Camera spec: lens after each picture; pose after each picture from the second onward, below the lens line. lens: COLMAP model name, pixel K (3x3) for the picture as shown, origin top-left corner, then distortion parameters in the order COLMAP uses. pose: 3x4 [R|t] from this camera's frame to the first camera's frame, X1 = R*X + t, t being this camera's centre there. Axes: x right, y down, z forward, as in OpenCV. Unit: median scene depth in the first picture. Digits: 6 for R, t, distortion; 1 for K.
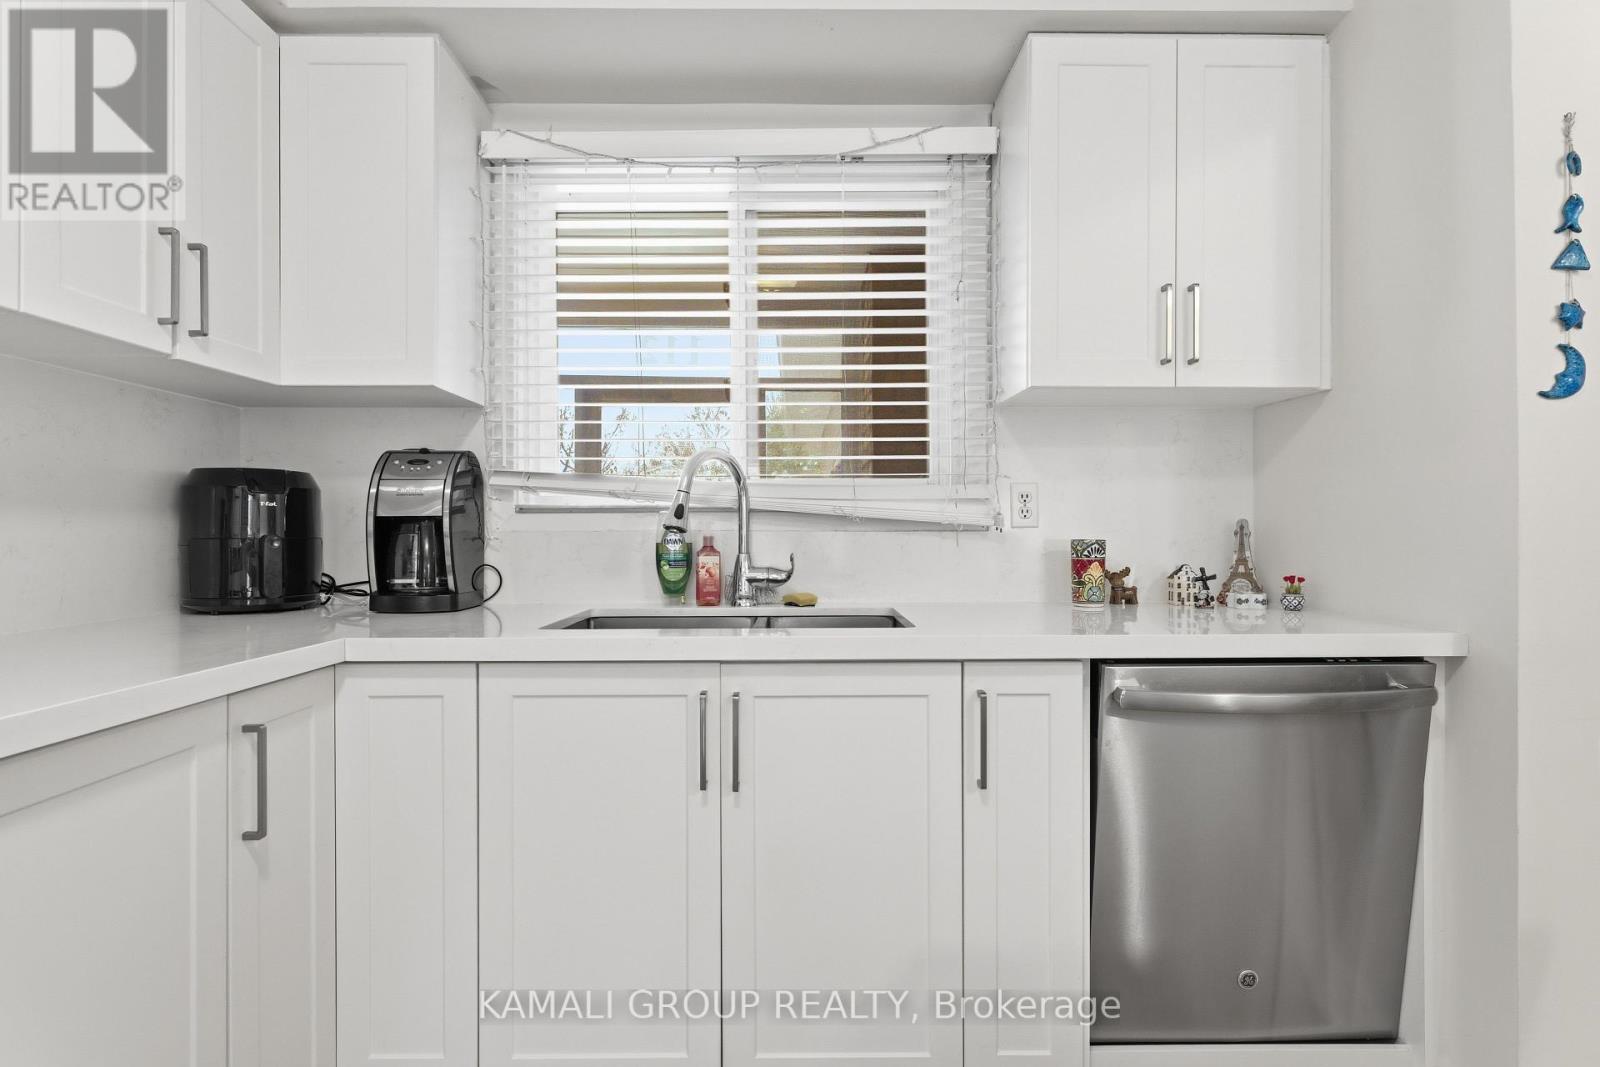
lens RADIAL K [[766.3, 0, 800.0], [0, 766.3, 533.5], [0, 0, 1]] dist [0.002283, 0.000477]
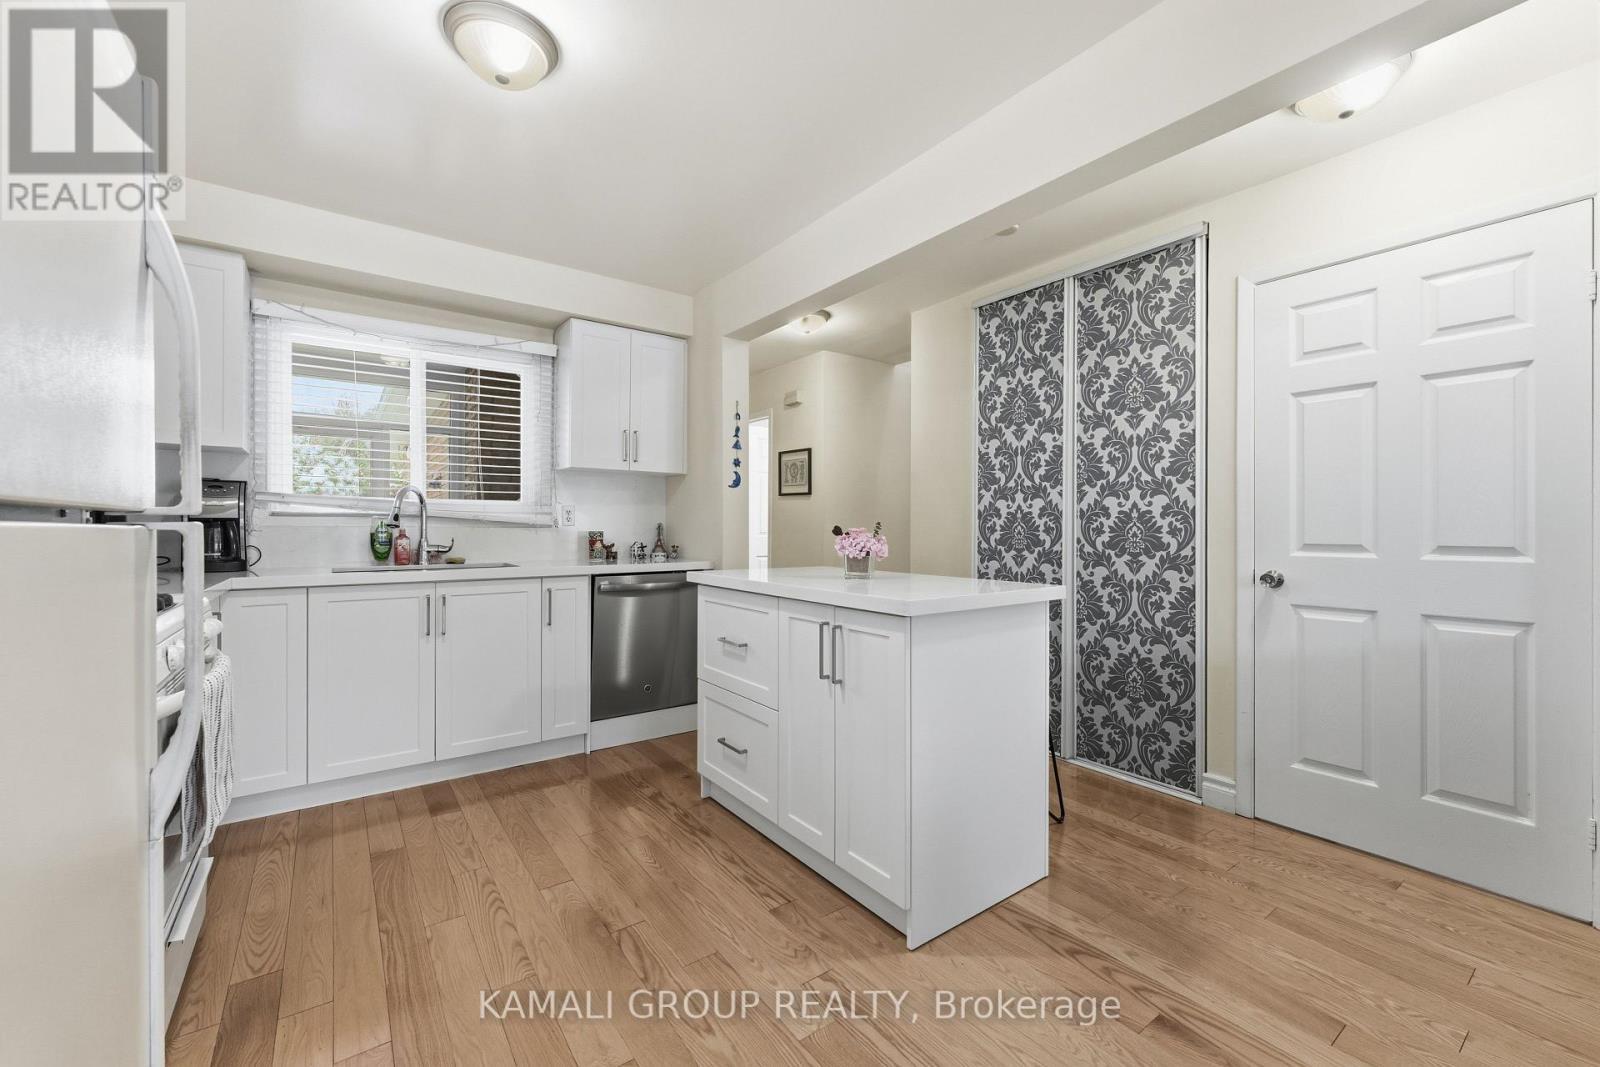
lens RADIAL K [[651.5, 0, 800.0], [0, 651.5, 522.3], [0, 0, 1]] dist [0.000900, 0.000245]
pose [[0.816073, 0.008920, 0.577880, -0.258710], [-0.003696, 0.999941, -0.010215, -0.001363], [-0.577937, 0.006200, 0.816058, -0.963203]]
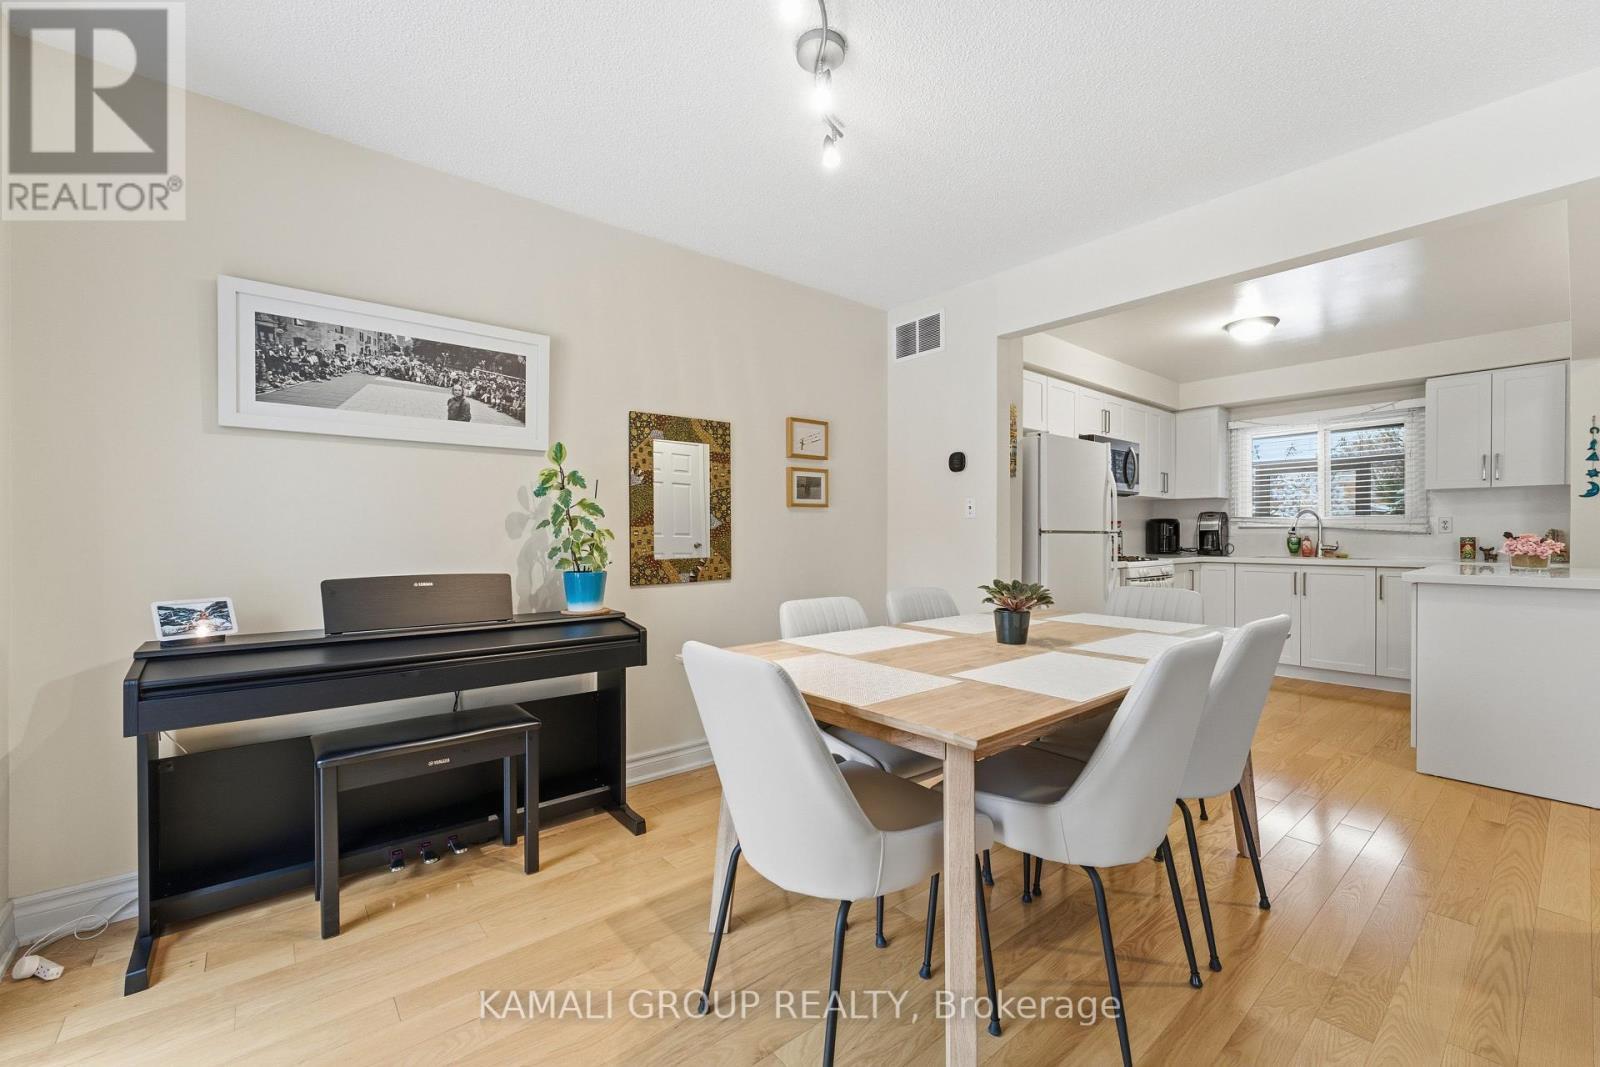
lens RADIAL K [[652.0, 0, 800.0], [0, 652.0, 533.5], [0, 0, 1]] dist [-0.000539, 0.000141]
pose [[0.631460, -0.000271, -0.775408, 0.693233], [-0.001525, 0.999998, -0.001592, 0.002251], [0.775407, 0.002187, 0.631458, -2.515540]]
